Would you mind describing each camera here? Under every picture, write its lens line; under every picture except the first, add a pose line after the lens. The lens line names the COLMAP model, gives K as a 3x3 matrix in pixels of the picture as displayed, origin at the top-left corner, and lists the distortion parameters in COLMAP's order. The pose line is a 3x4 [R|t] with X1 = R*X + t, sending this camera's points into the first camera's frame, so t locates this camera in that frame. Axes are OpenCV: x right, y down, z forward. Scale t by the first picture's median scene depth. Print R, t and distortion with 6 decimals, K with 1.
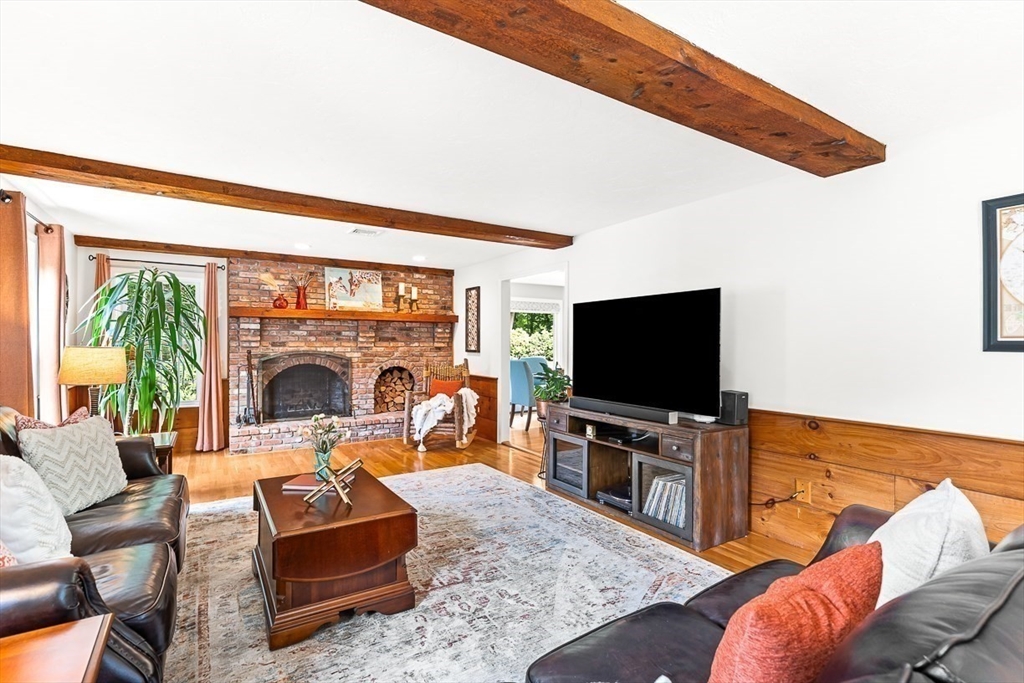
lens RADIAL K [[478.7, 0, 518.5], [0, 478.7, 342.5], [0, 0, 1]] dist [0.002673, 0.000403]
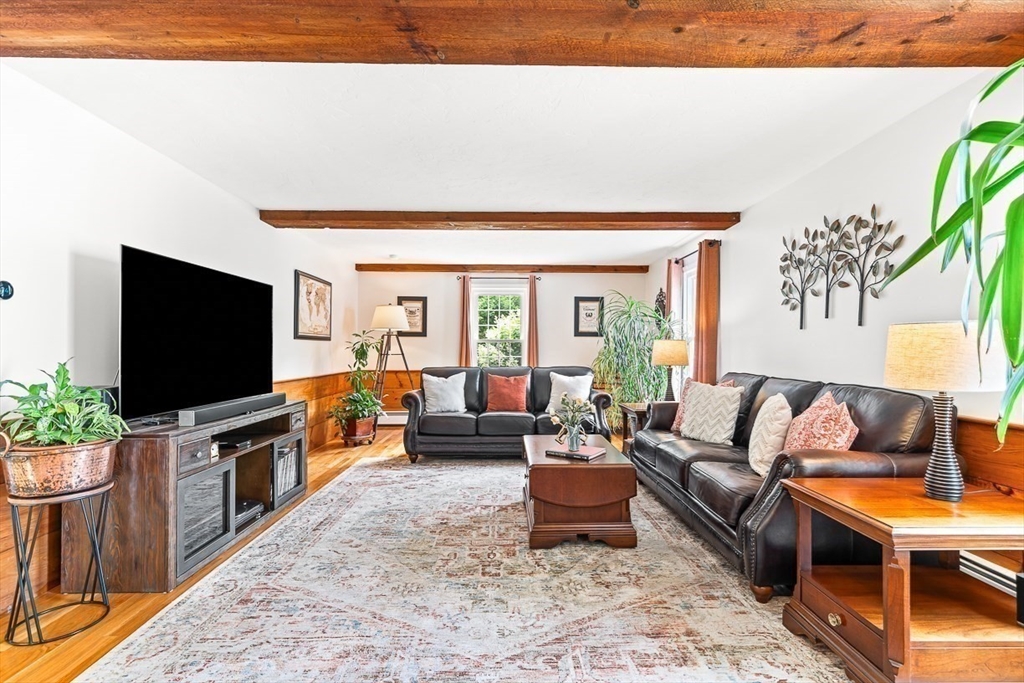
lens RADIAL K [[477.4, 0, 512.0], [0, 477.4, 341.5], [0, 0, 1]] dist [0.001018, -0.000044]
pose [[-0.847856, 0.002804, 0.530219, -0.388213], [-0.006566, 0.999854, -0.015787, 0.021944], [-0.530186, -0.016867, -0.847714, 0.895841]]
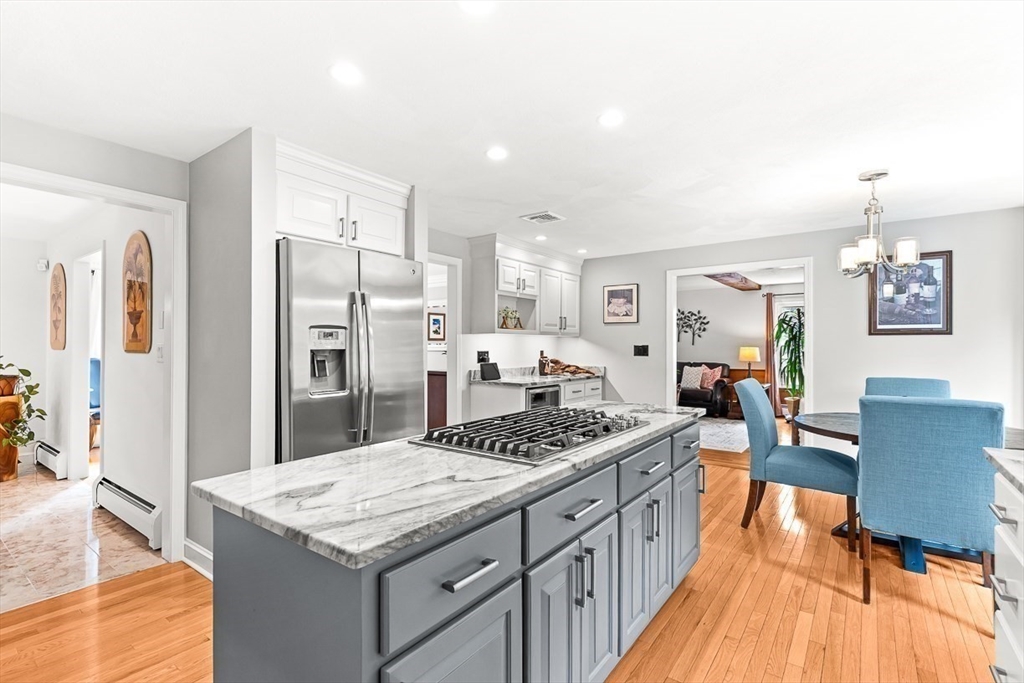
lens RADIAL K [[477.4, 0, 512.0], [0, 477.4, 341.5], [0, 0, 1]] dist [0.001018, -0.000044]
pose [[-0.937317, -0.005424, -0.348437, 0.683856], [-0.001215, 0.999924, -0.012298, 0.004625], [0.348477, -0.011104, -0.937252, 1.582241]]
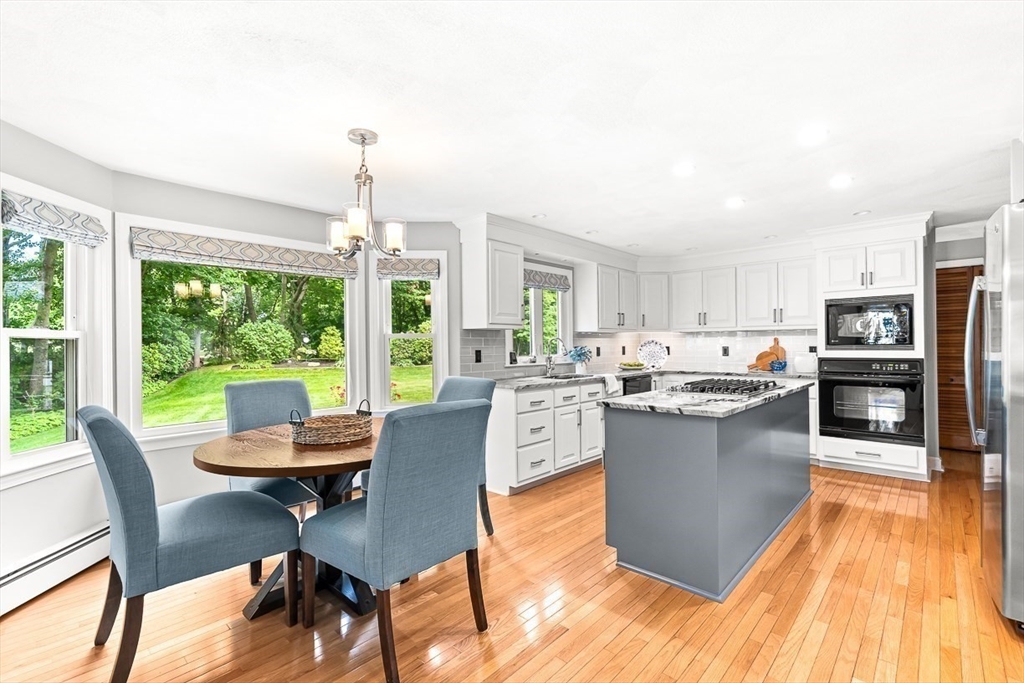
lens RADIAL K [[451.4, 0, 513.7], [0, 451.4, 345.9], [0, 0, 1]] dist [-0.000195, -0.000001]
pose [[0.971201, -0.012743, 0.237920, 0.187281], [0.011596, 0.999913, 0.006219, 0.004294], [-0.237979, -0.003281, 0.971265, 0.834940]]
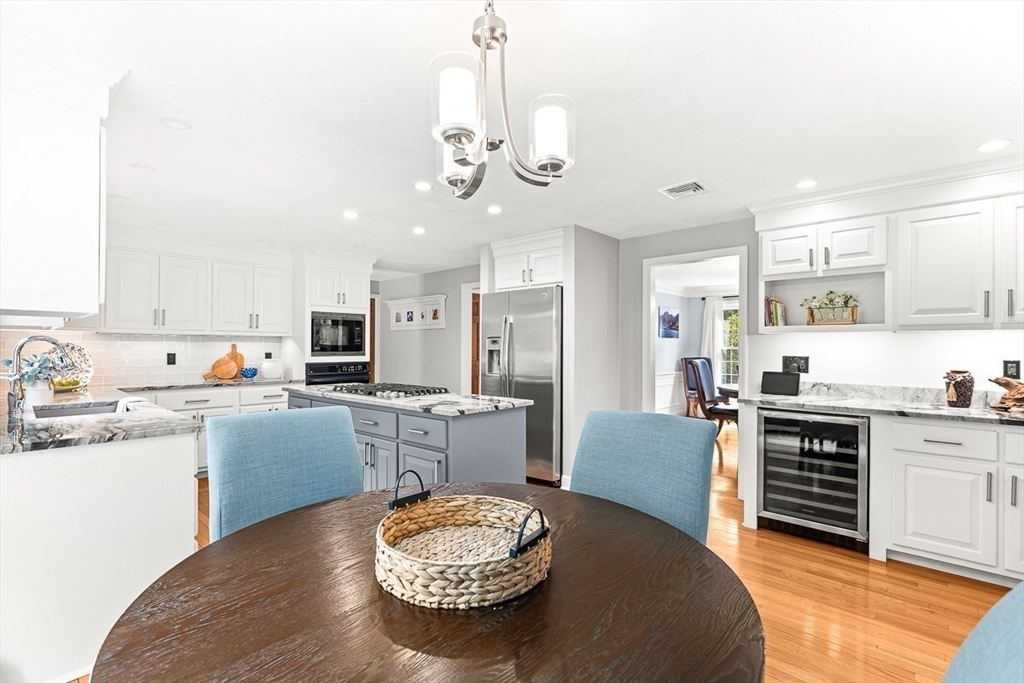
lens RADIAL K [[451.4, 0, 513.7], [0, 451.4, 345.9], [0, 0, 1]] dist [-0.000195, -0.000001]
pose [[-0.260950, -0.000330, 0.965352, -0.042735], [-0.007644, 0.999969, -0.001725, 0.001280], [-0.965322, -0.007829, -0.260944, 1.283644]]
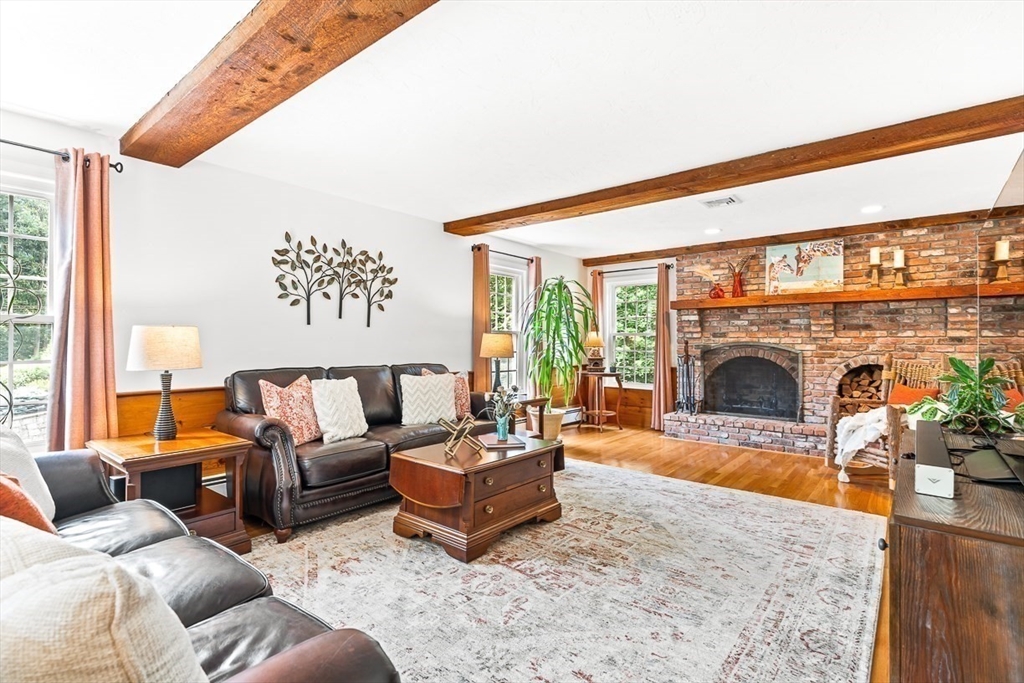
lens RADIAL K [[497.0, 0, 507.1], [0, 497.0, 336.9], [0, 0, 1]] dist [0.001950, -0.000029]
pose [[0.296200, -0.014423, -0.955017, 0.337266], [-0.000108, 0.999885, -0.015134, 0.022495], [0.955126, 0.004586, 0.296164, 0.285509]]
